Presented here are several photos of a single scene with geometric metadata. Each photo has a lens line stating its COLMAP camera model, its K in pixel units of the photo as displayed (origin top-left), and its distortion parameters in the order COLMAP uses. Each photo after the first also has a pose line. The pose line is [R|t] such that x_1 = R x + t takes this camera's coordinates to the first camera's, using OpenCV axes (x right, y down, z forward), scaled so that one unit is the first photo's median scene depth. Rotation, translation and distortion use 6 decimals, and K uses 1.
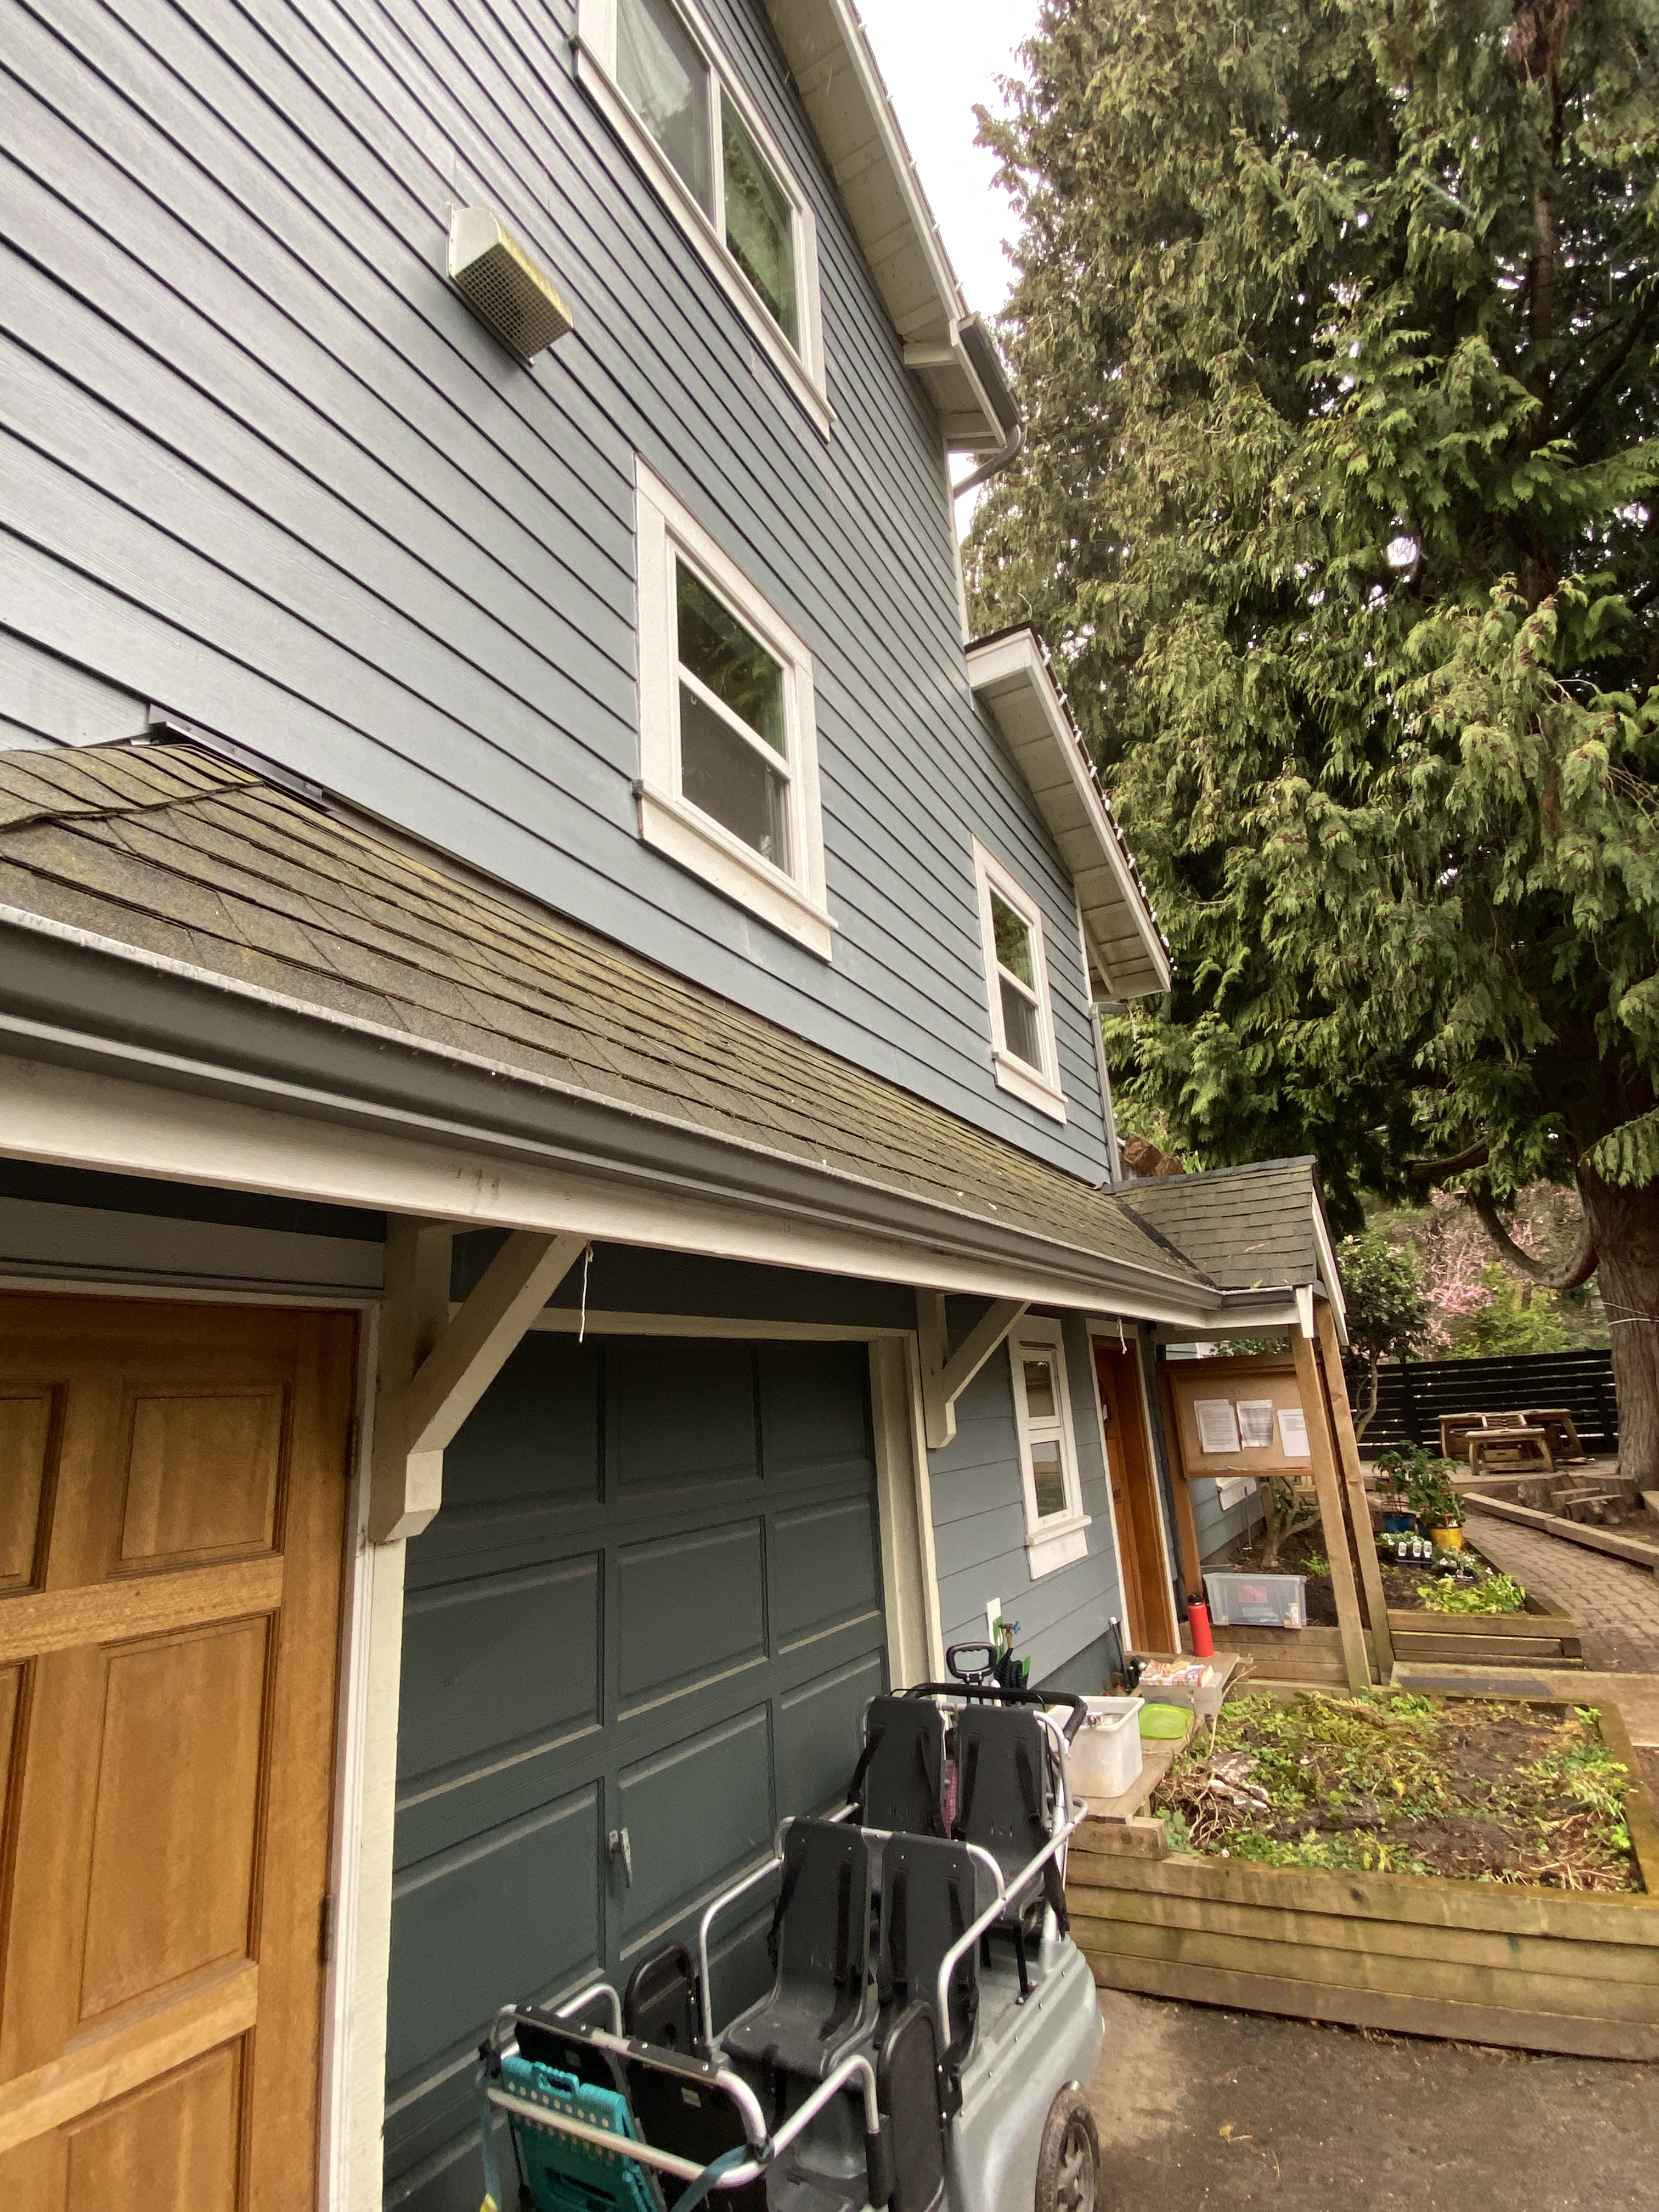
lens RADIAL K [[1092.5, 0, 829.5], [0, 1092.5, 1106.0], [0, 0, 1]] dist [0.016724, -0.018867]
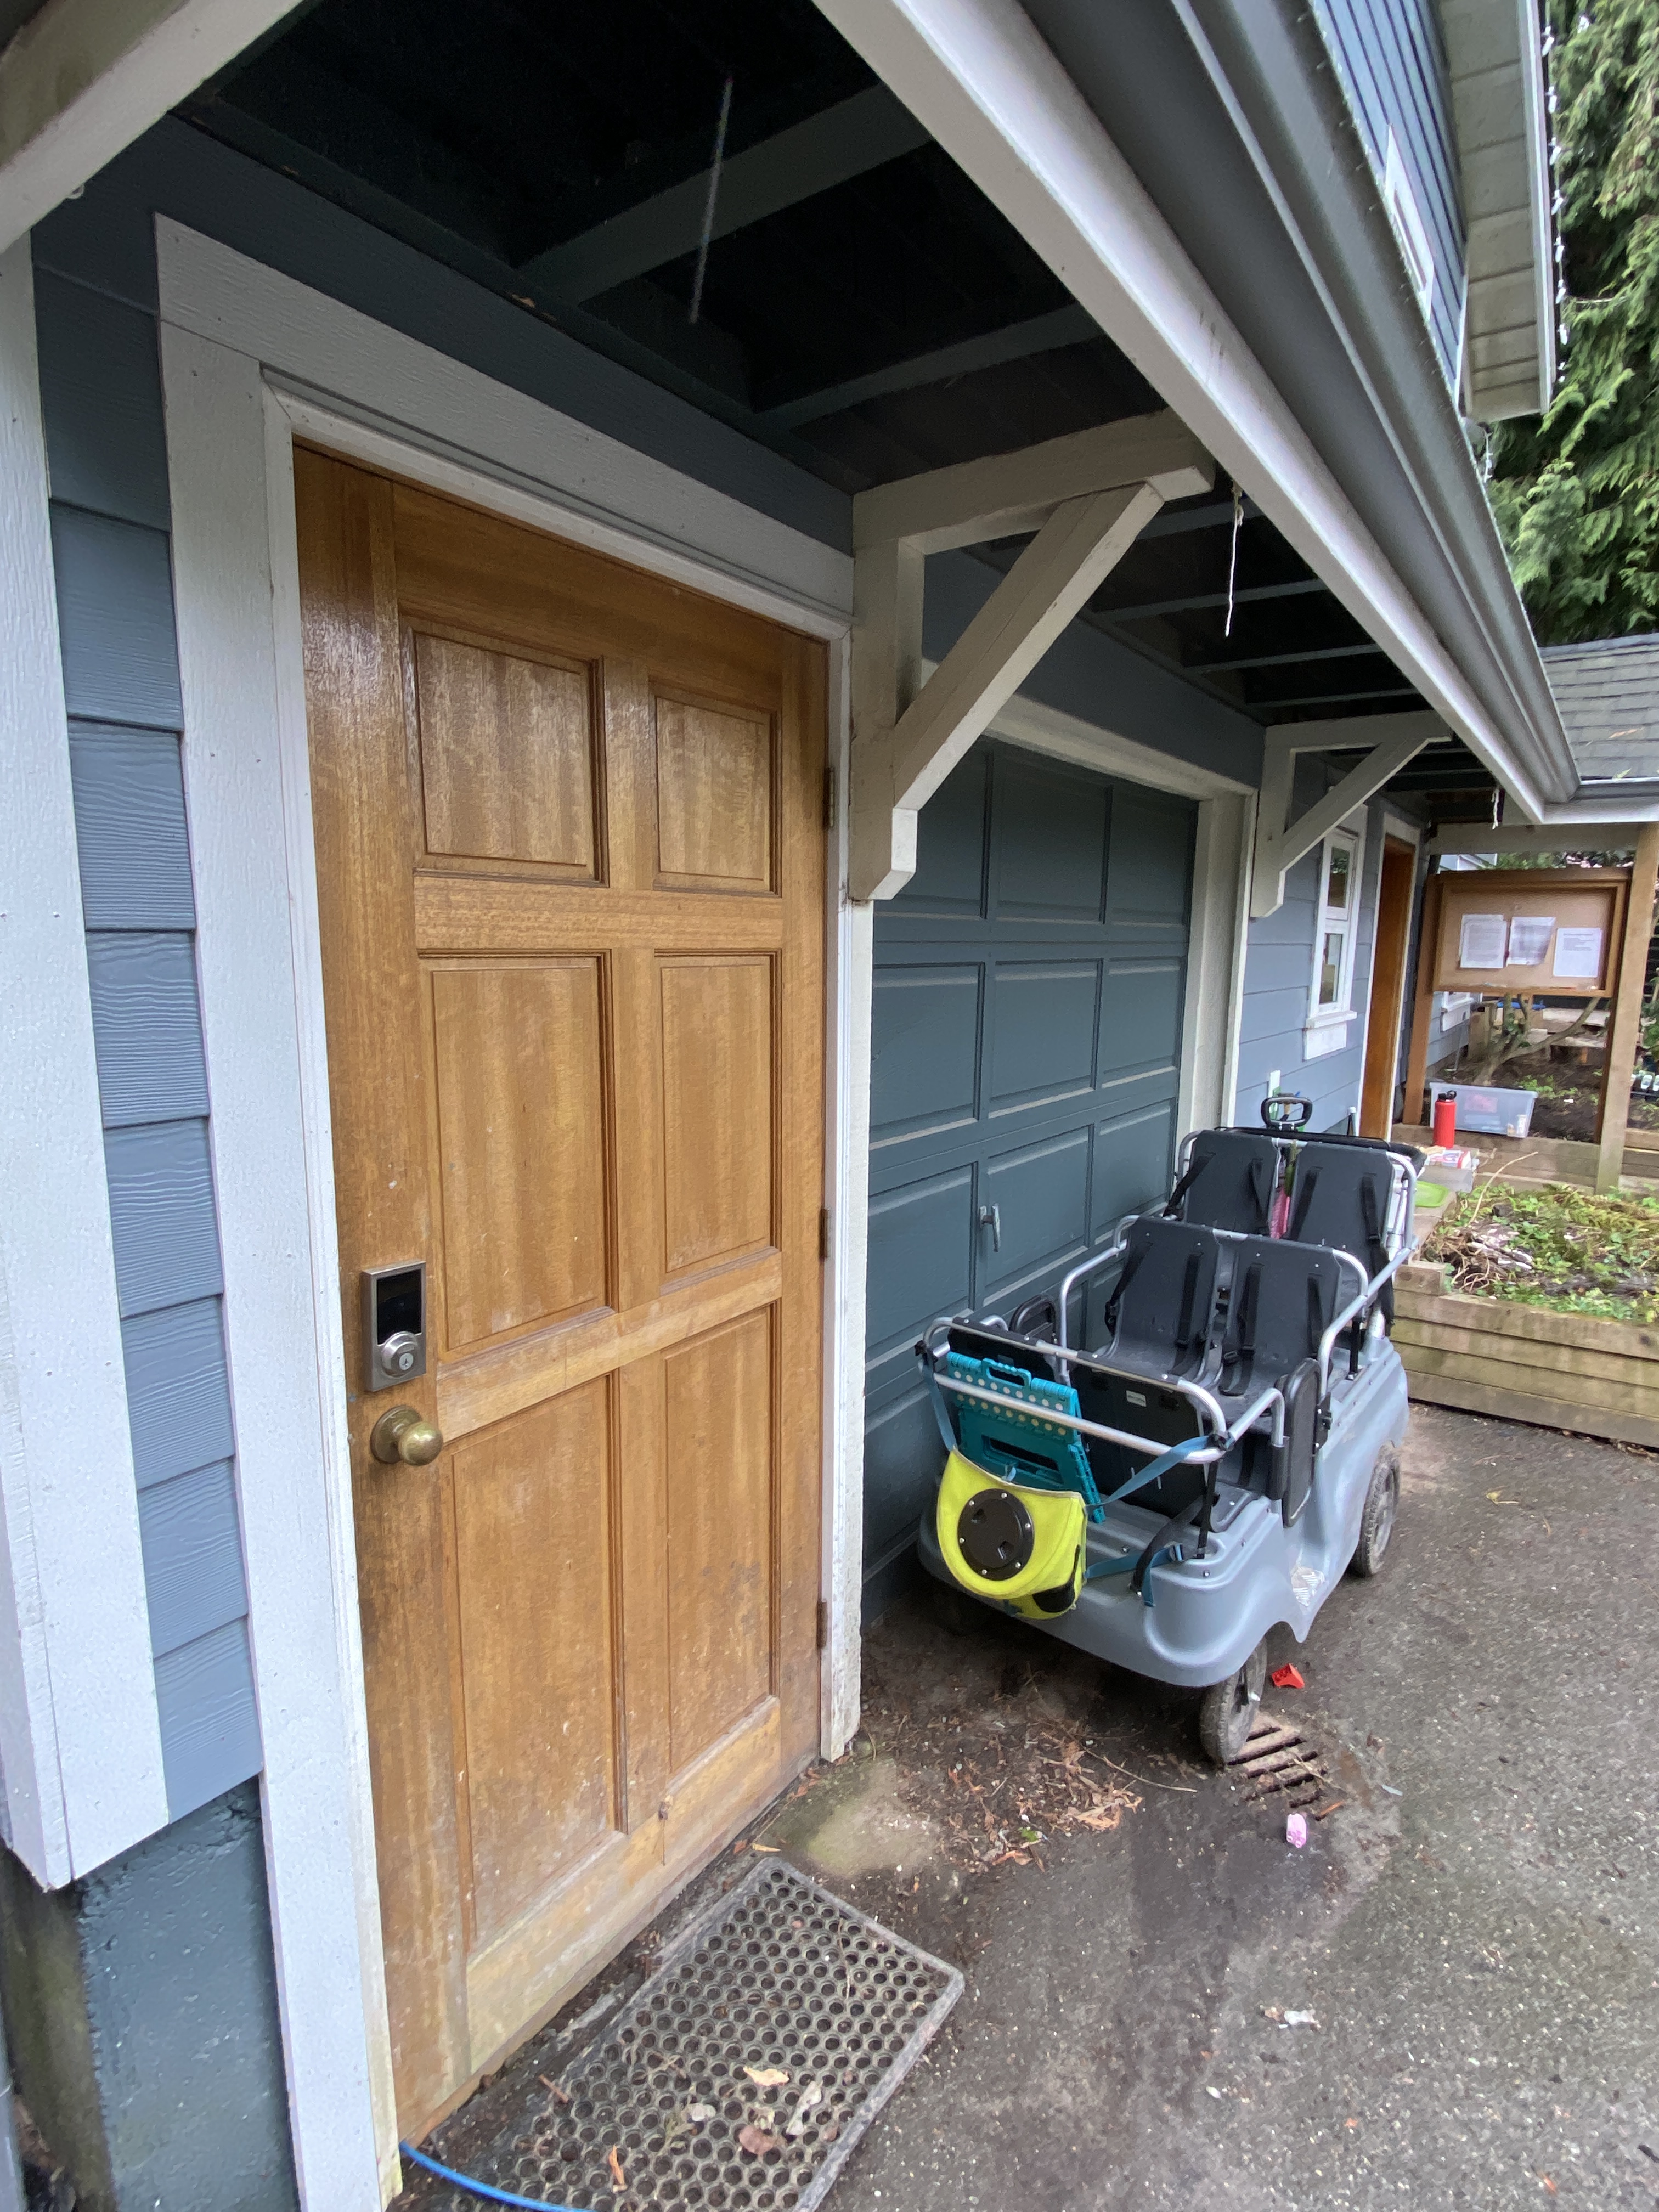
lens RADIAL K [[1069.8, 0, 829.5], [0, 1069.8, 1106.0], [0, 0, 1]] dist [0.042812, -0.031529]
pose [[0.990864, 0.087351, -0.102756, -0.191282], [-0.036772, 0.908023, 0.417304, 0.101590], [0.129757, -0.409713, 0.902939, 0.047038]]
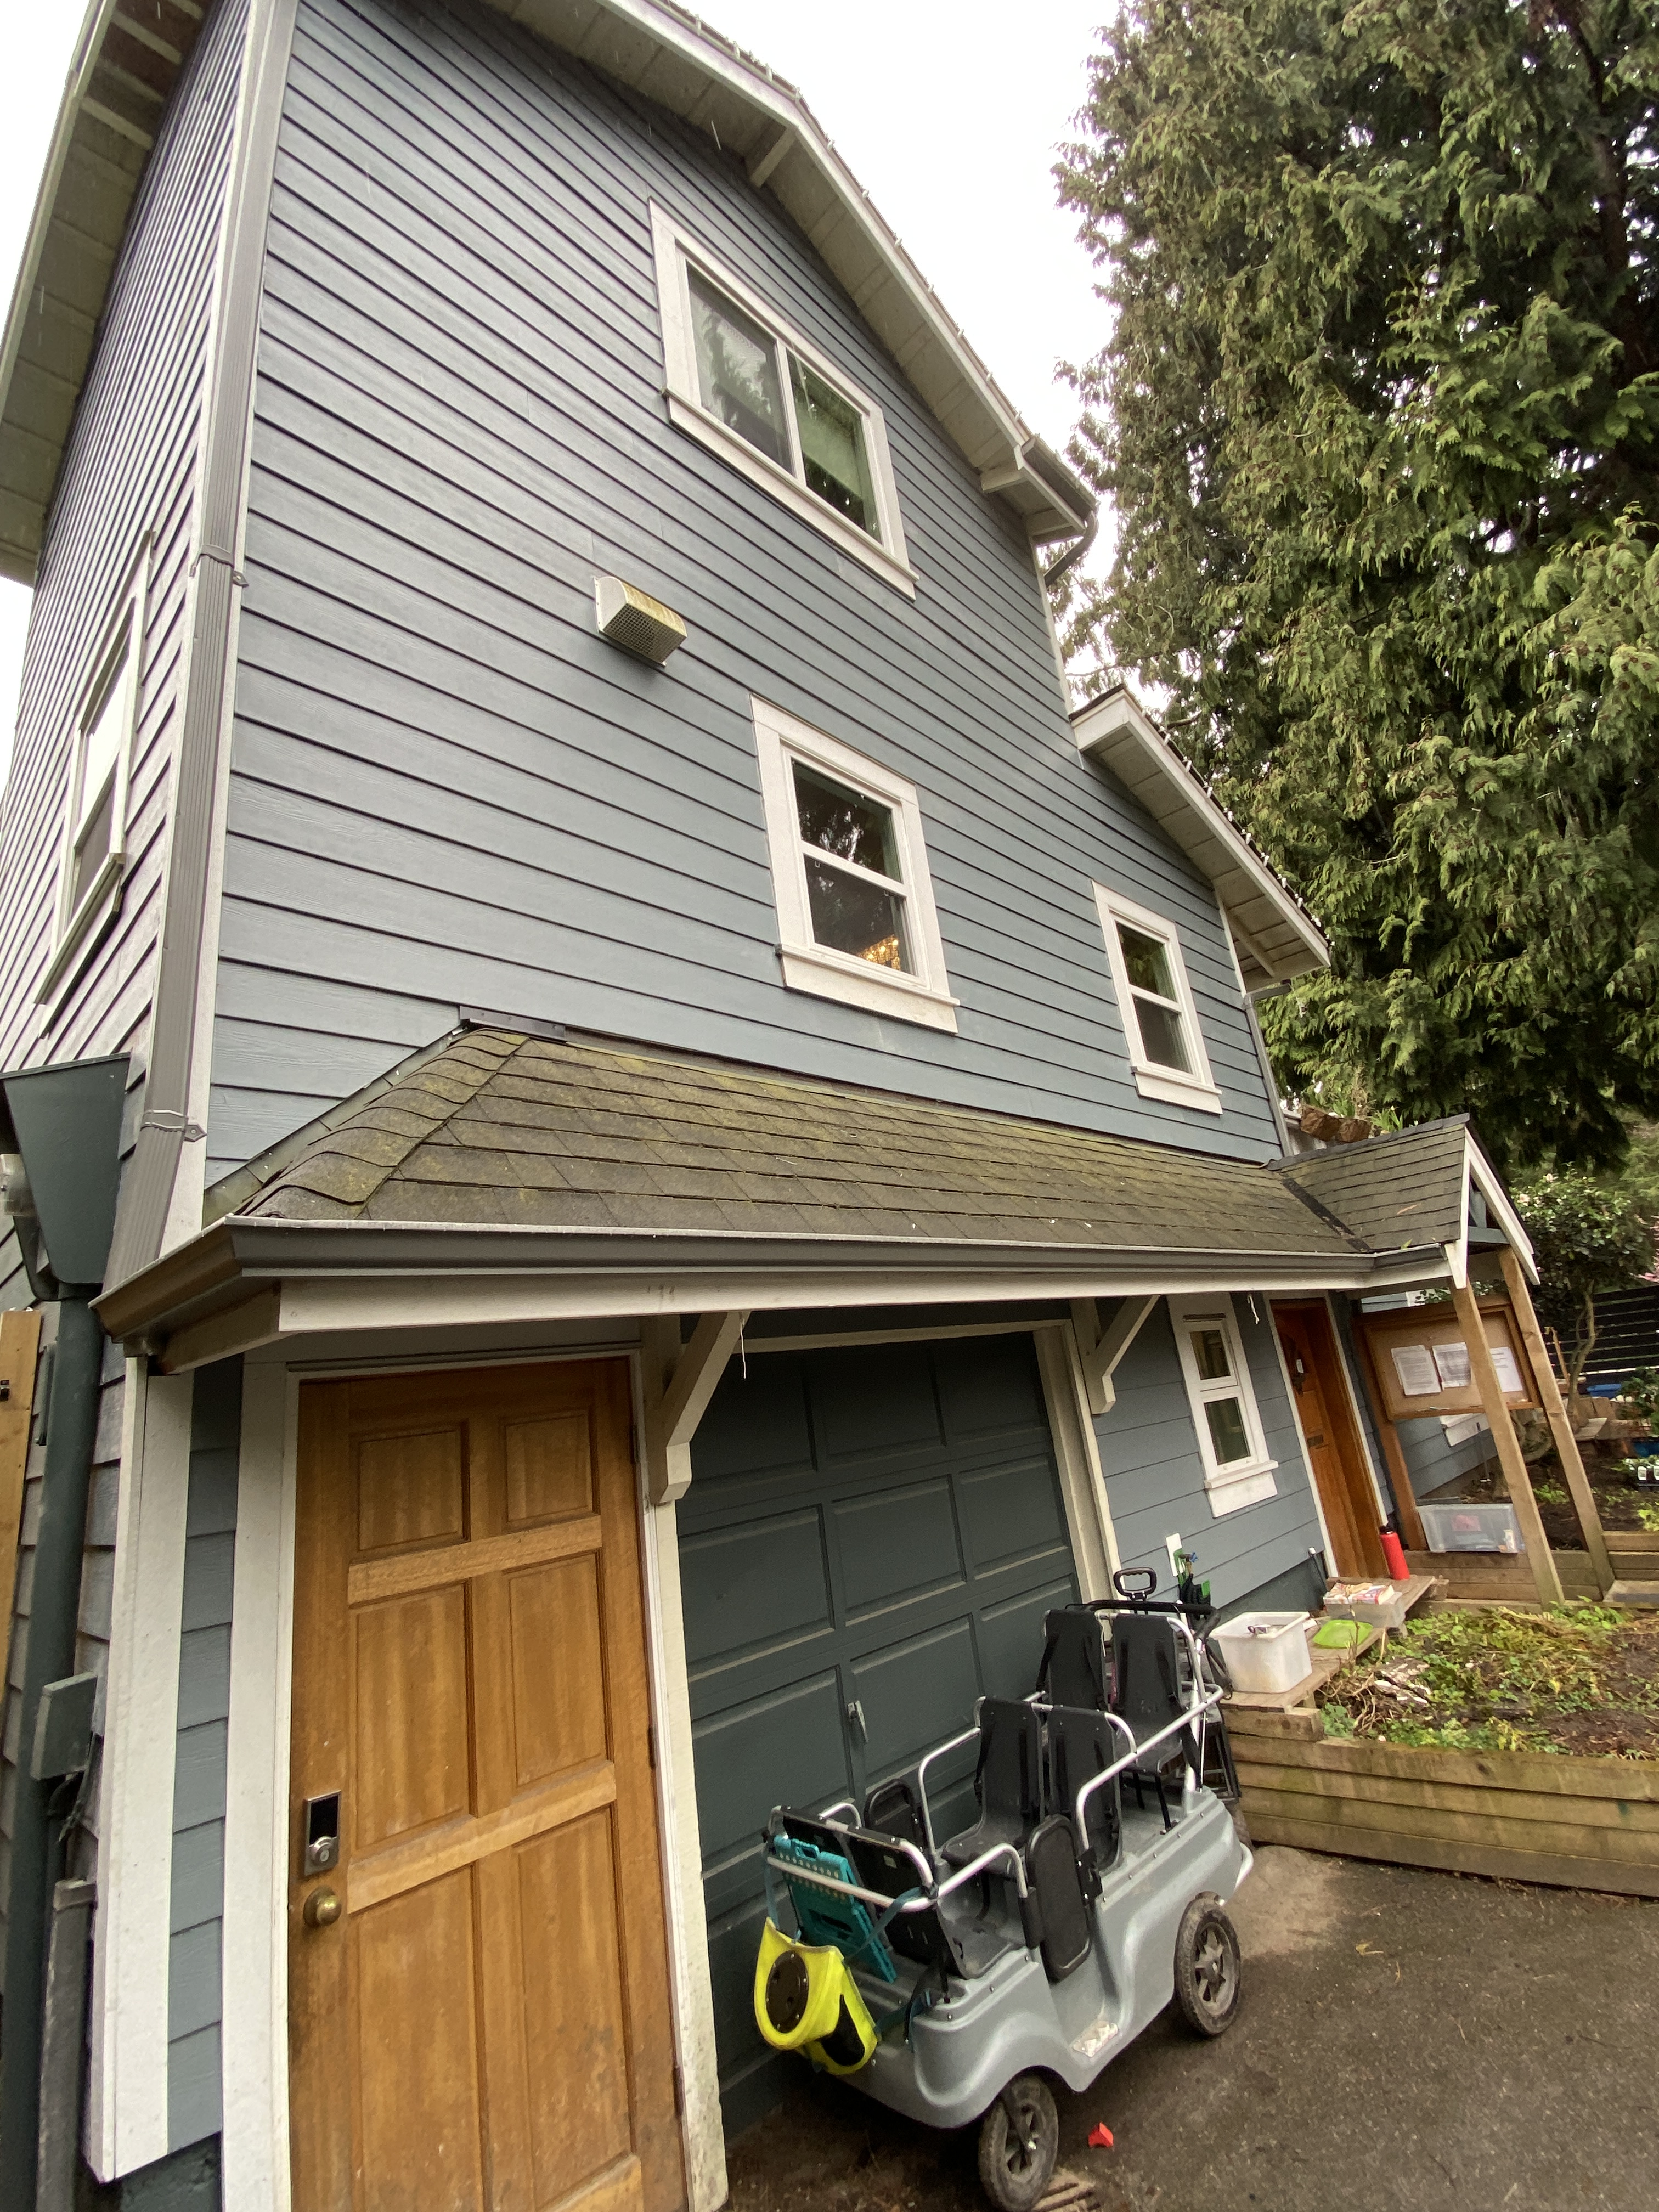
lens RADIAL K [[1012.6, 0, 829.5], [0, 1012.6, 1106.0], [0, 0, 1]] dist [0.017247, -0.020486]
pose [[0.961283, -0.134721, -0.240386, 0.148731], [0.137058, 0.990538, -0.007050, -0.072290], [0.239061, -0.026170, 0.970652, -0.196465]]
